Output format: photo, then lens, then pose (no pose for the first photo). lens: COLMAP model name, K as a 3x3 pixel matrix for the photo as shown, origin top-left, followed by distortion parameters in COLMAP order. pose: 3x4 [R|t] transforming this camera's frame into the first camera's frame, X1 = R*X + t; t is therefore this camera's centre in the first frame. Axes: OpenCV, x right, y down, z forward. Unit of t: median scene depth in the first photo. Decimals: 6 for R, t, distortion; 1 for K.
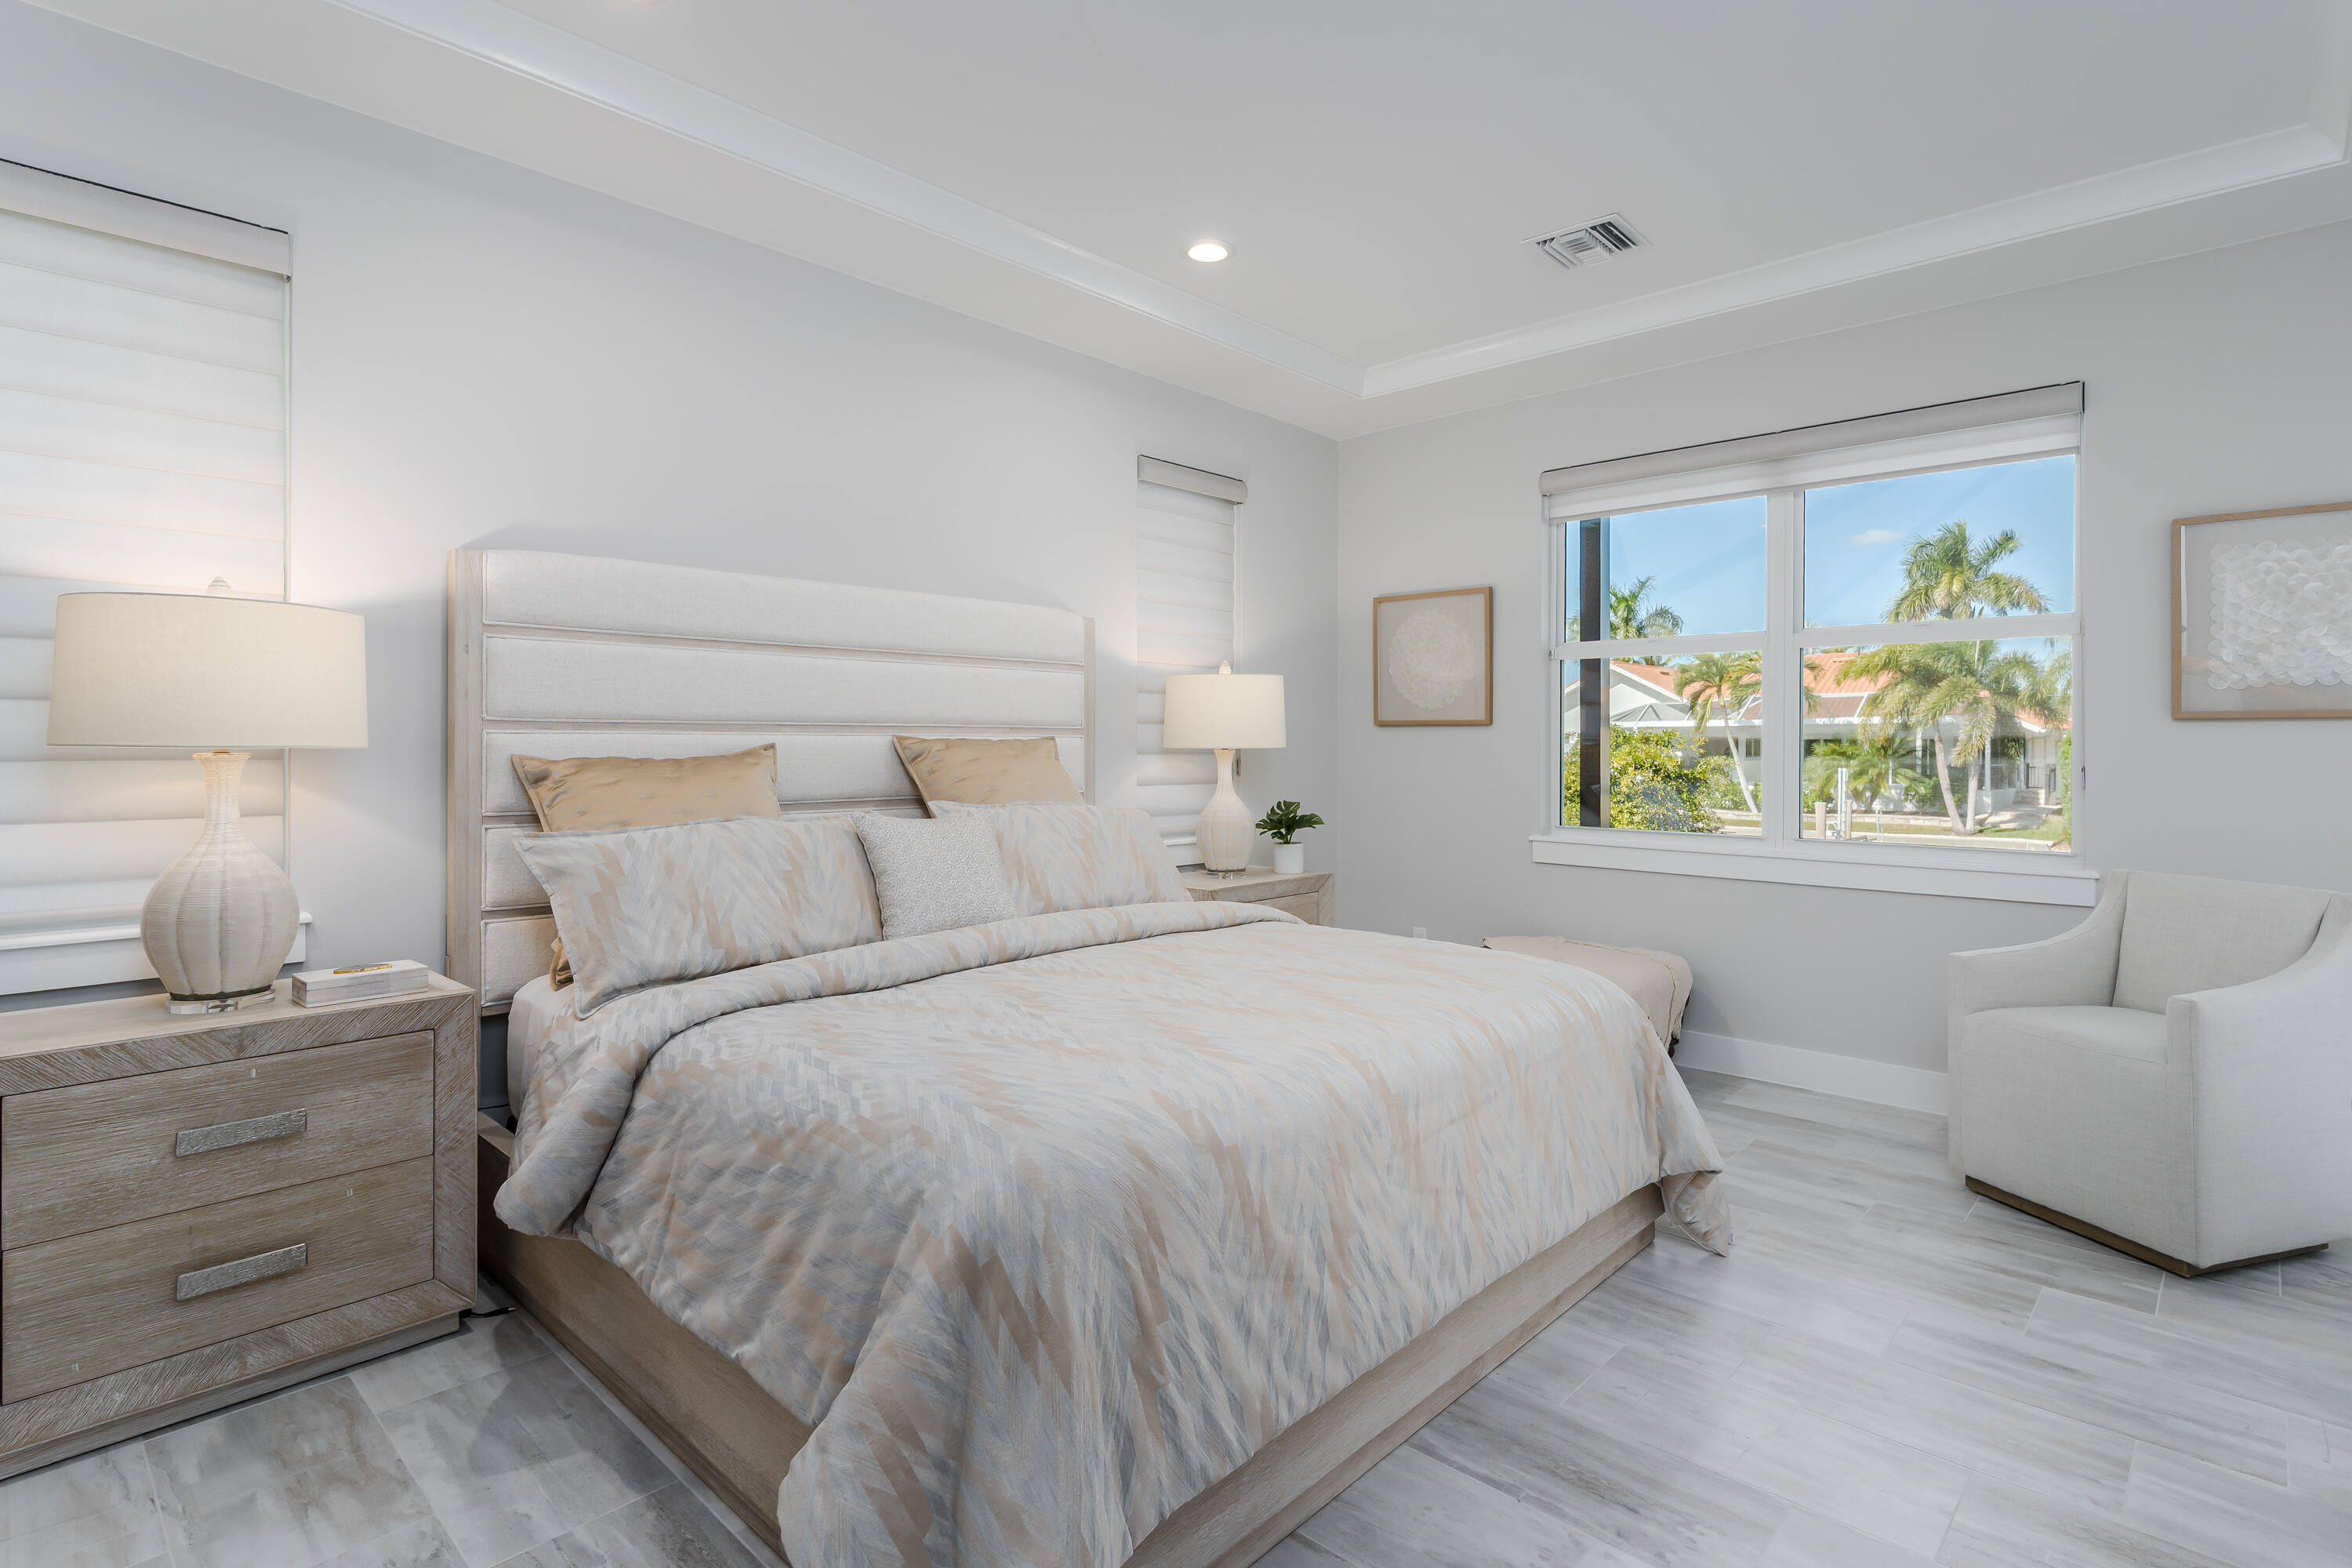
lens RADIAL K [[1146.9, 0, 1237.5], [0, 1146.9, 736.2], [0, 0, 1]] dist [0.002974, 0.000041]
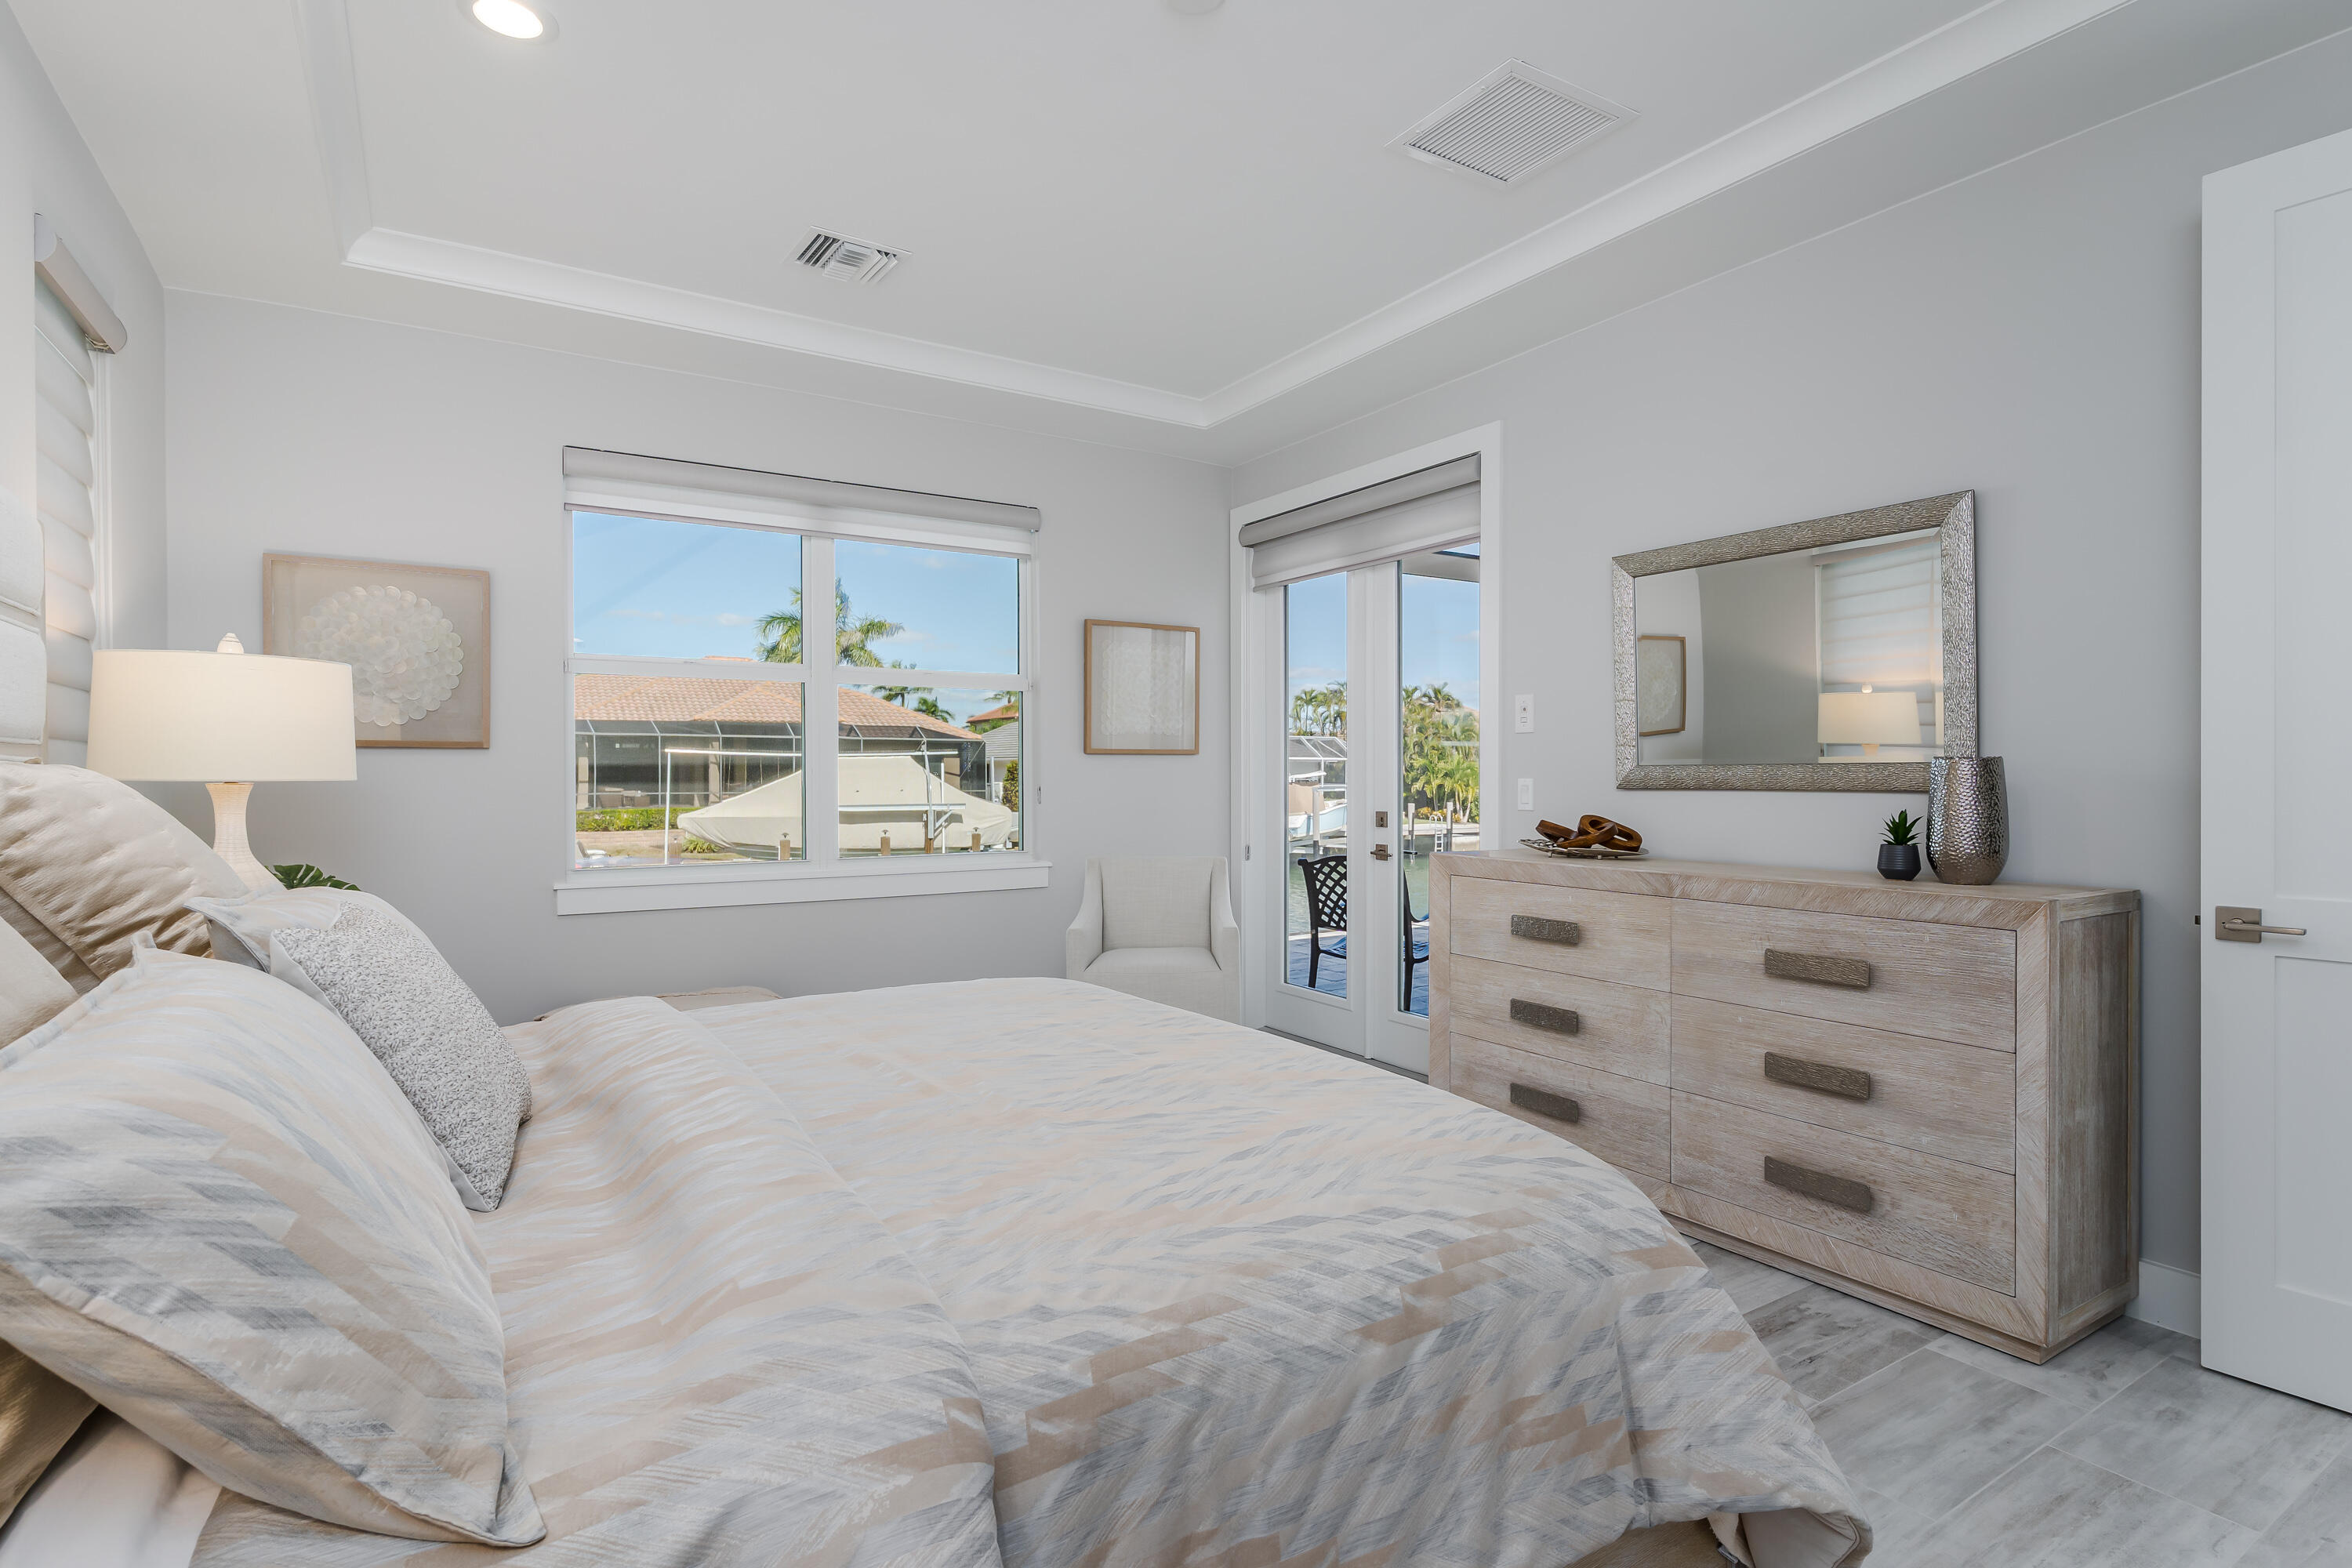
lens RADIAL K [[1146.9, 0, 1175.4], [0, 1146.9, 783.9], [0, 0, 1]] dist [0.002974, 0.000041]
pose [[0.276860, -0.012148, 0.960834, -0.583919], [-0.002358, 0.999908, 0.013322, 0.003389], [-0.960907, -0.005954, 0.276806, 0.483241]]
